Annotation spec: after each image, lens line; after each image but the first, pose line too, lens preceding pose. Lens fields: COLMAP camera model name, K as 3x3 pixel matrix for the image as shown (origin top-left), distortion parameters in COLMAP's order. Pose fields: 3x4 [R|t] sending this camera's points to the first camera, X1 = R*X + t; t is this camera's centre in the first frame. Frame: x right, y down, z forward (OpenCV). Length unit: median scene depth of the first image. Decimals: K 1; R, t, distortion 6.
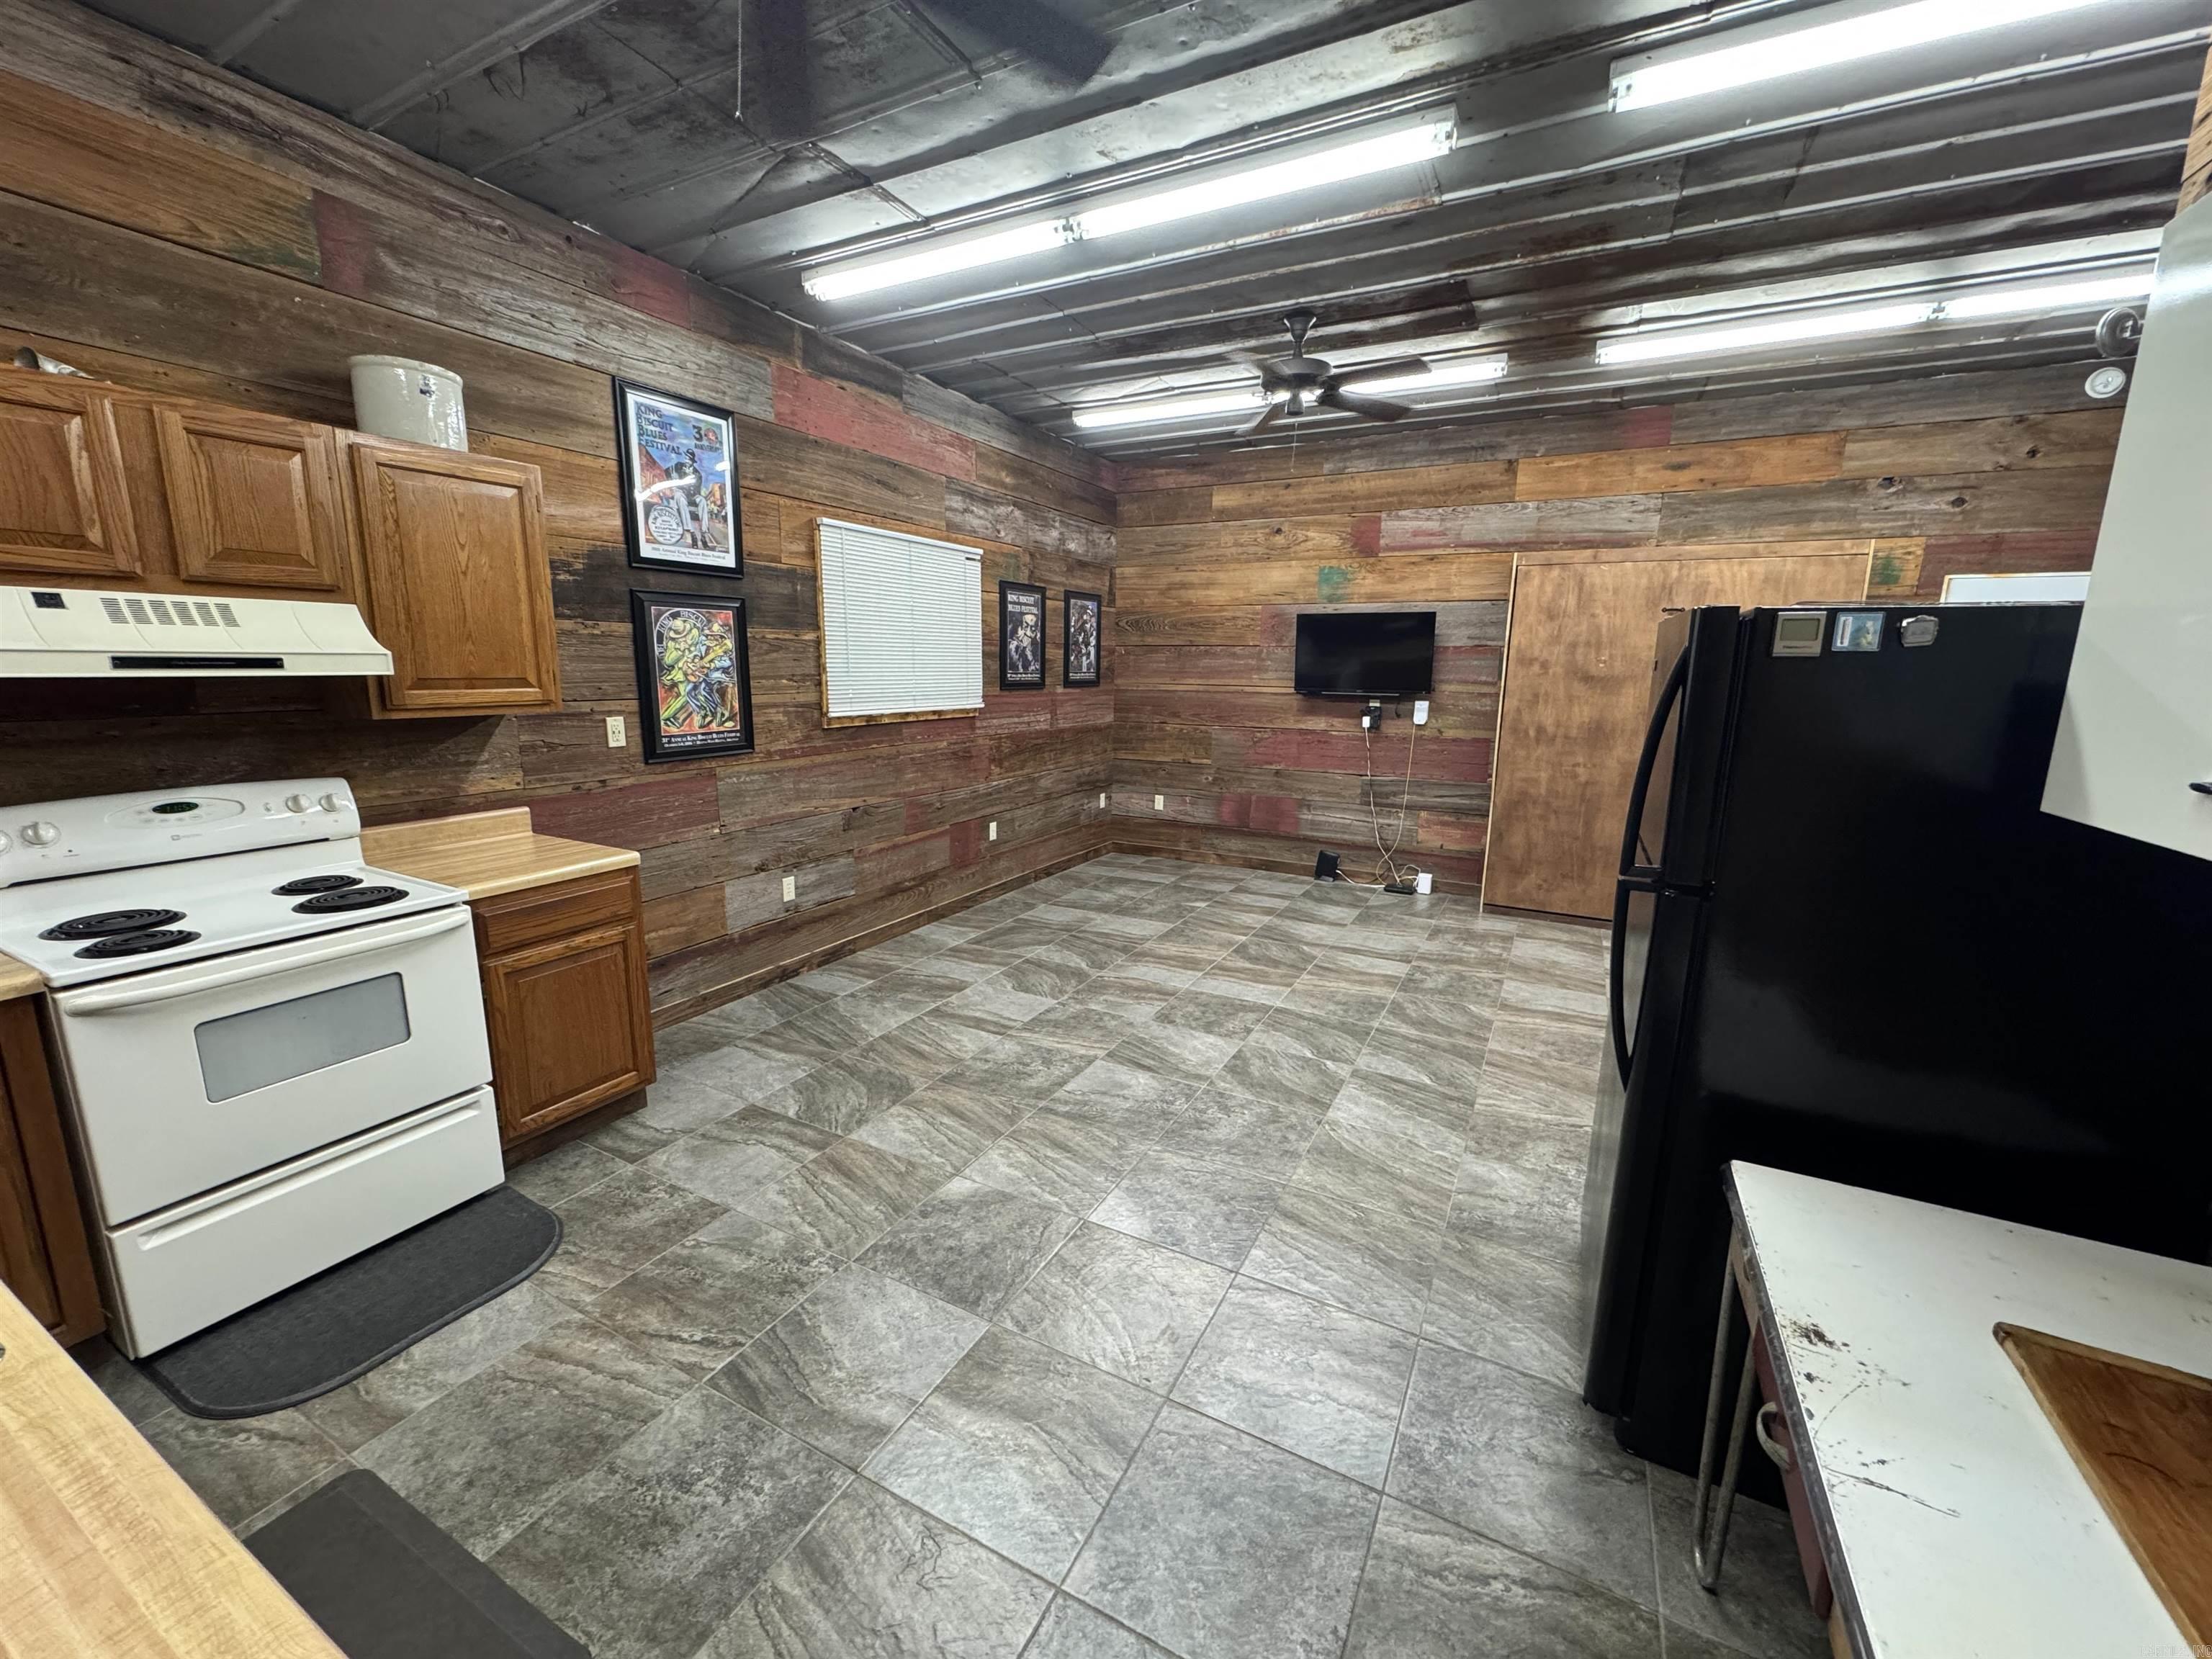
lens RADIAL K [[880.3, 0, 1103.2], [0, 880.3, 828.5], [0, 0, 1]] dist [-0.002112, 0.000322]
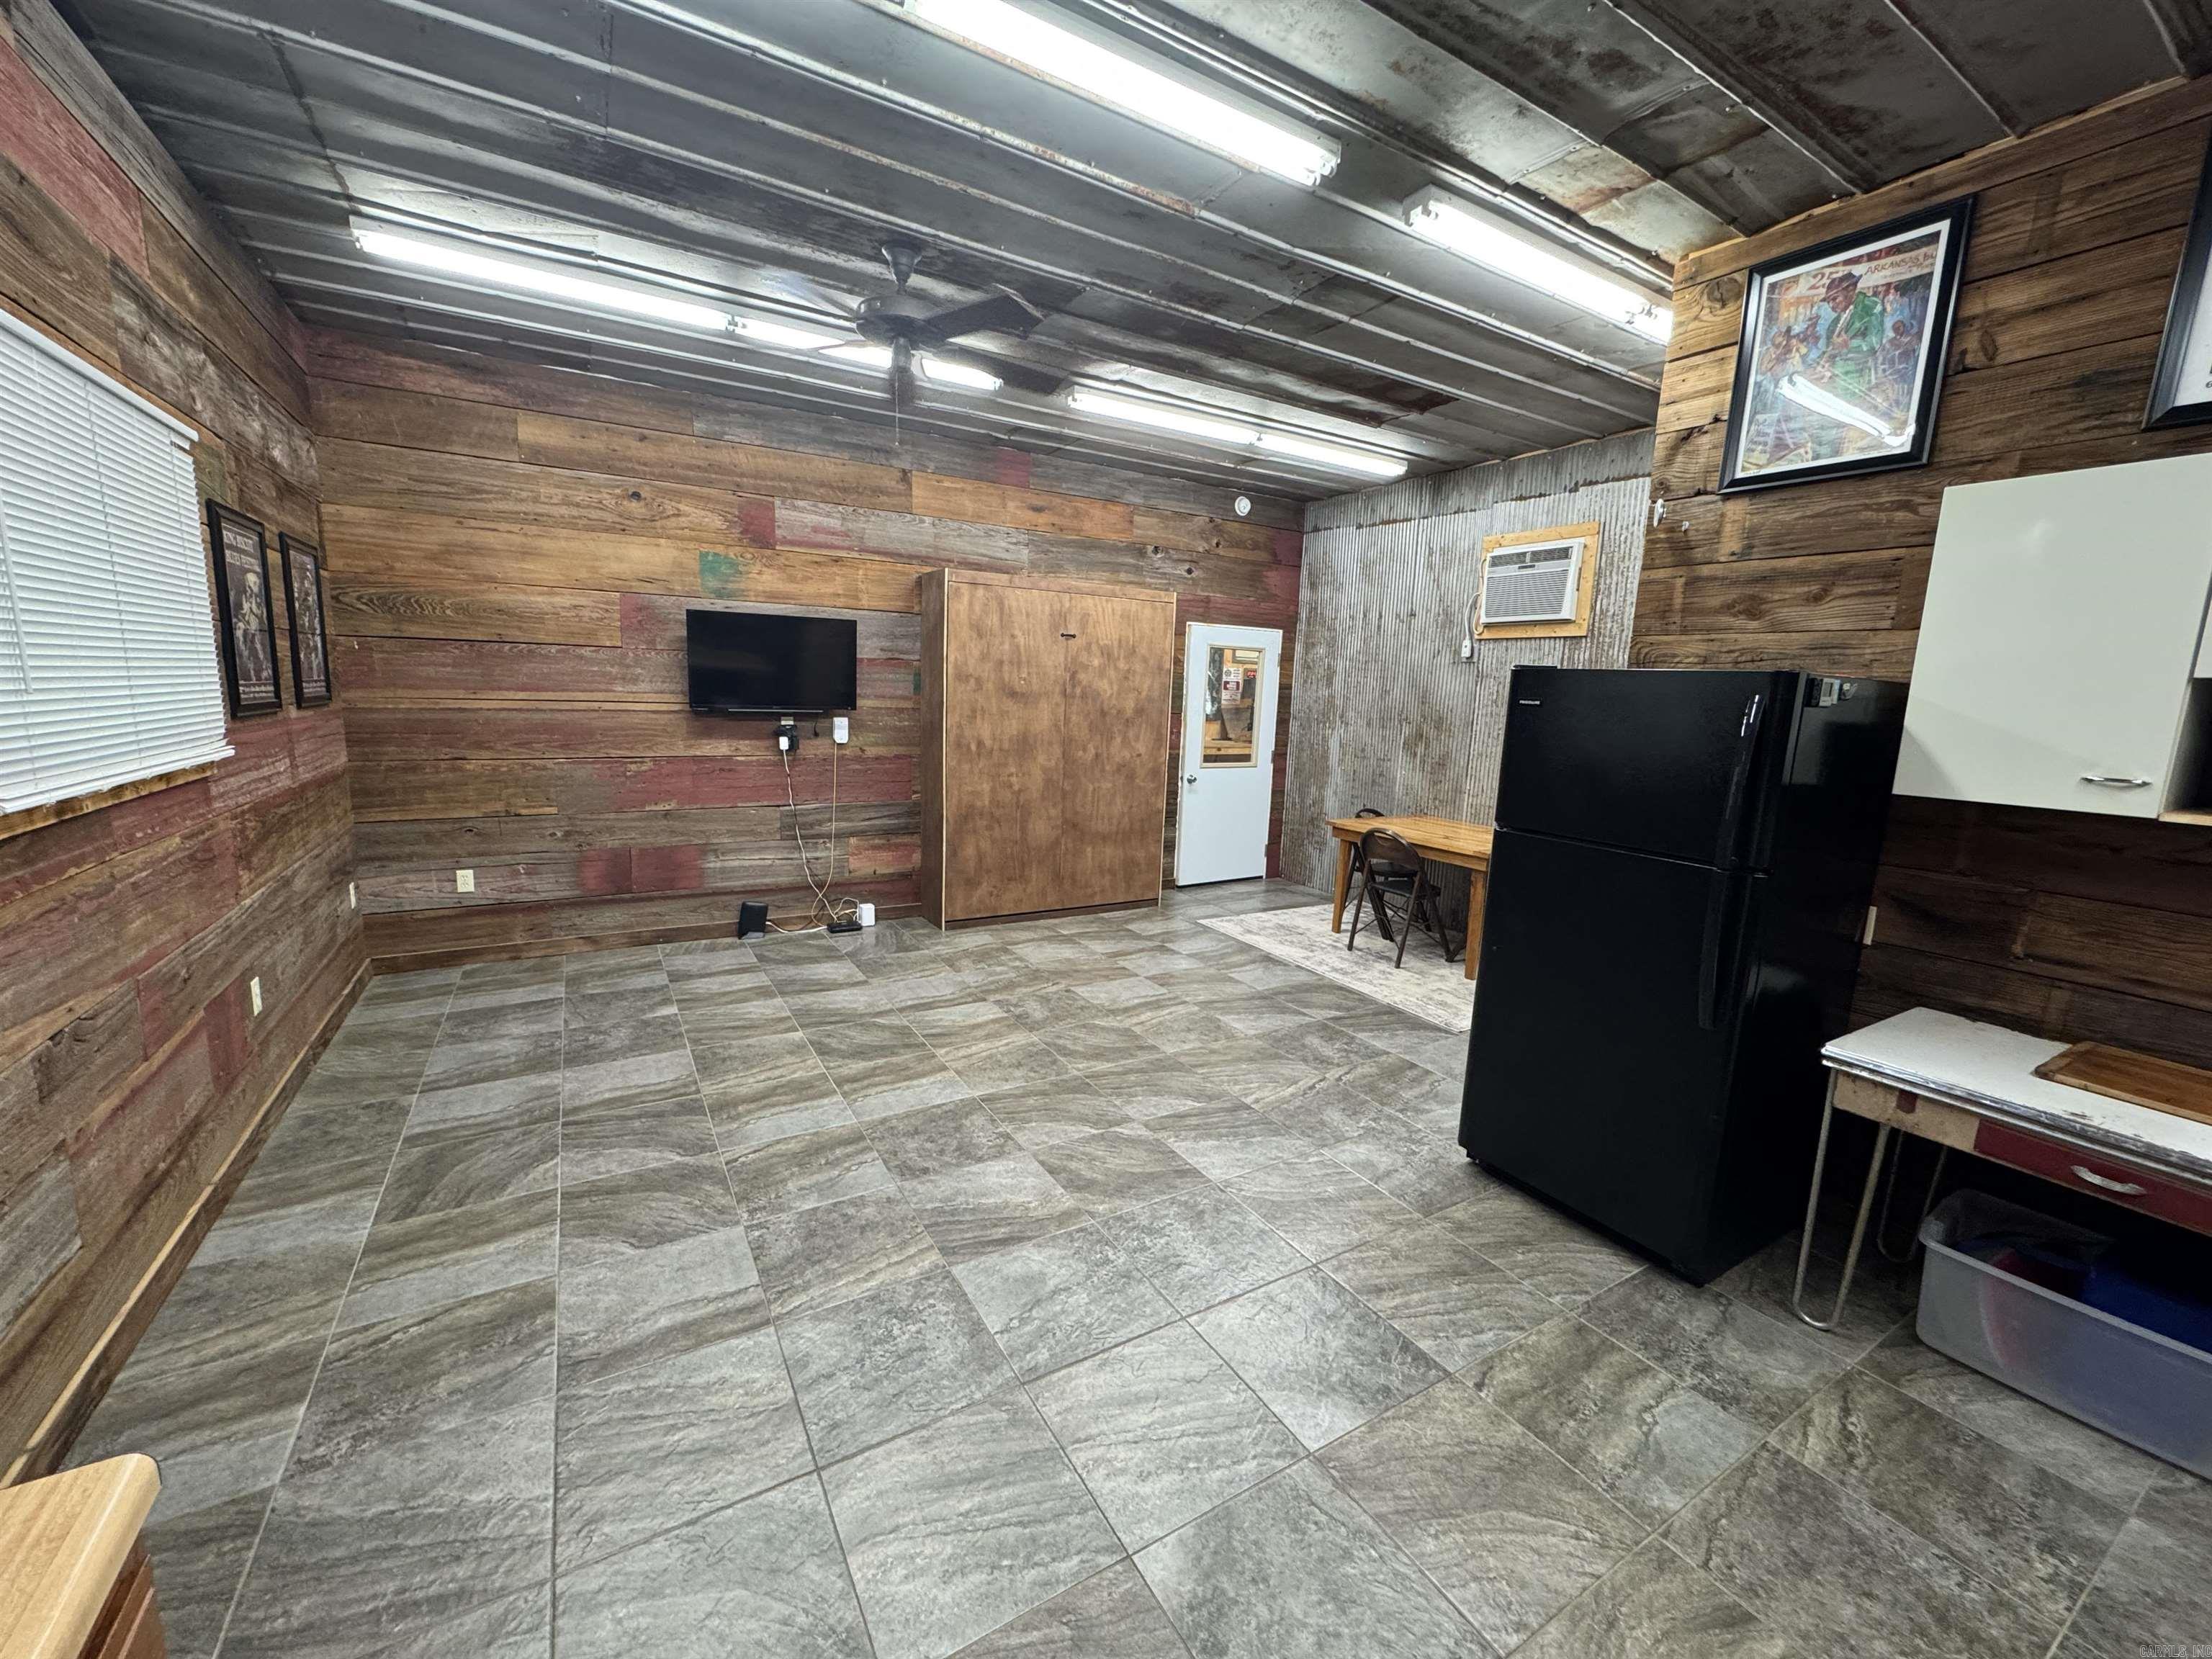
lens RADIAL K [[880.3, 0, 1103.5], [0, 880.3, 829.3], [0, 0, 1]] dist [-0.002112, 0.000322]
pose [[0.517785, -0.133369, 0.845051, -0.363576], [0.132248, 0.988378, 0.074957, -0.082962], [-0.845227, 0.072944, 0.529405, 0.393634]]
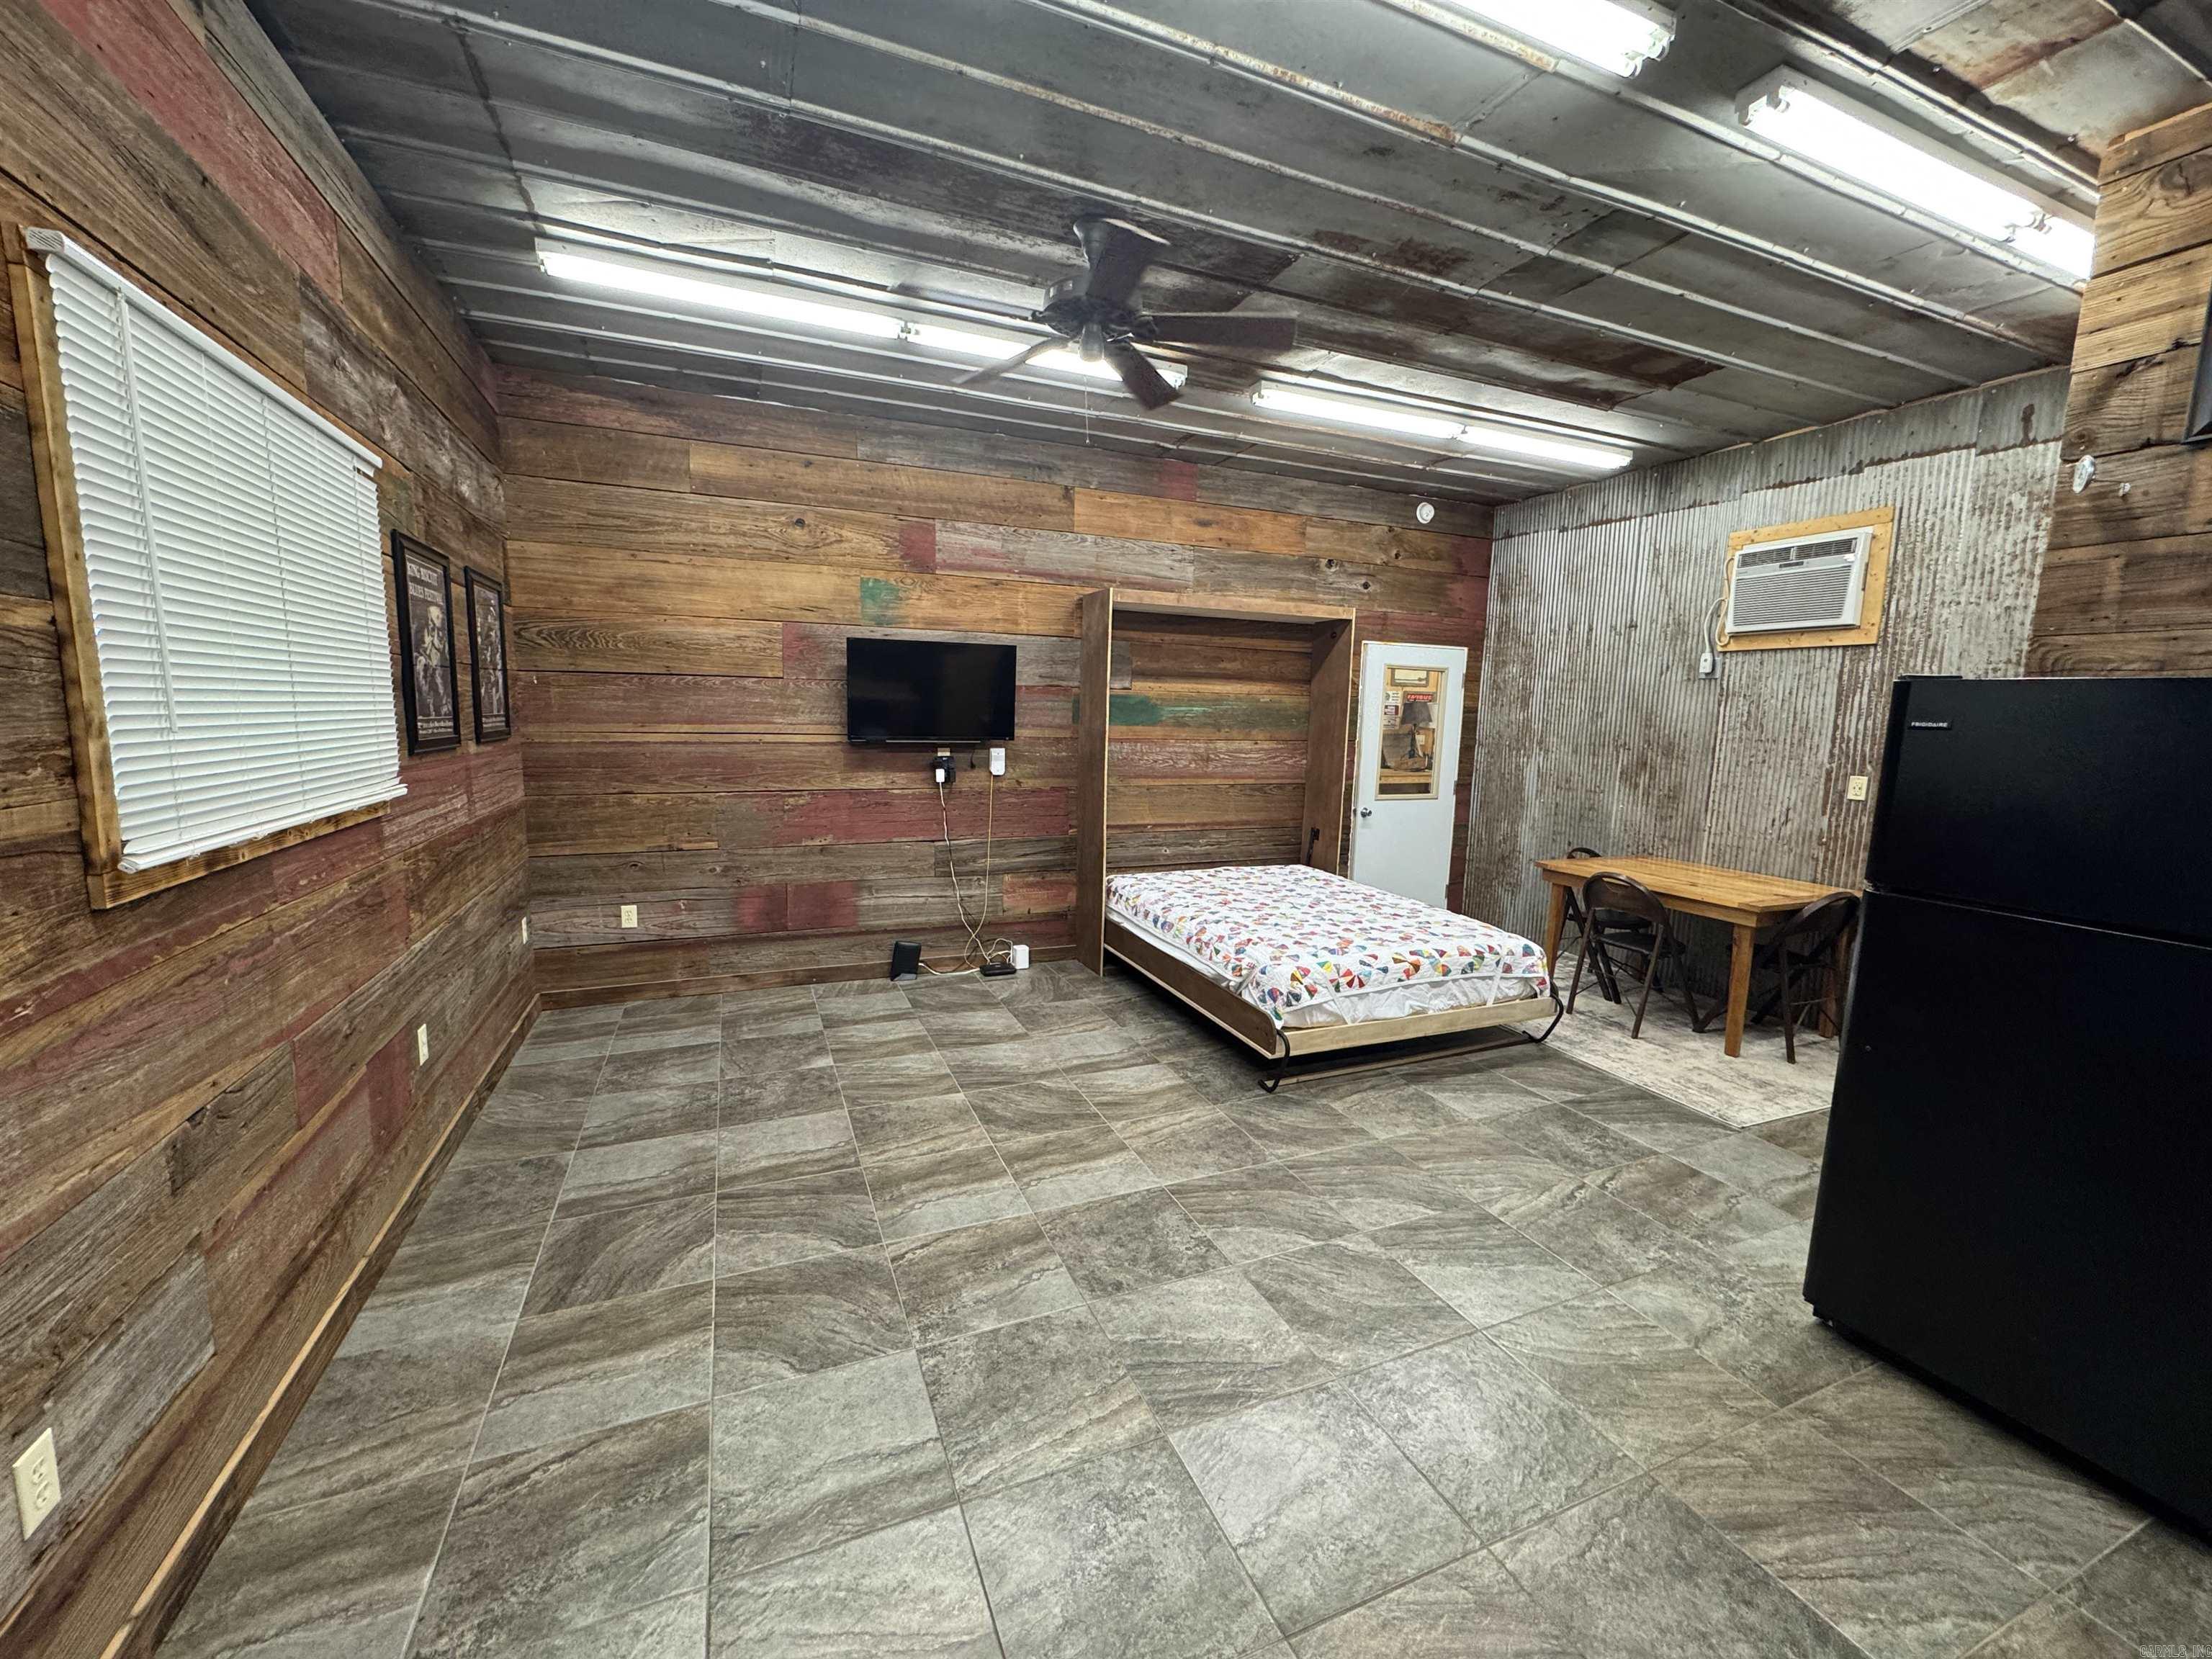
lens RADIAL K [[880.3, 0, 1103.7], [0, 880.3, 829.3], [0, 0, 1]] dist [-0.002112, 0.000322]
pose [[0.630160, -0.104262, 0.769433, -0.315138], [0.131297, 0.990982, 0.026752, -0.099126], [-0.765284, 0.084166, 0.638167, 0.496966]]
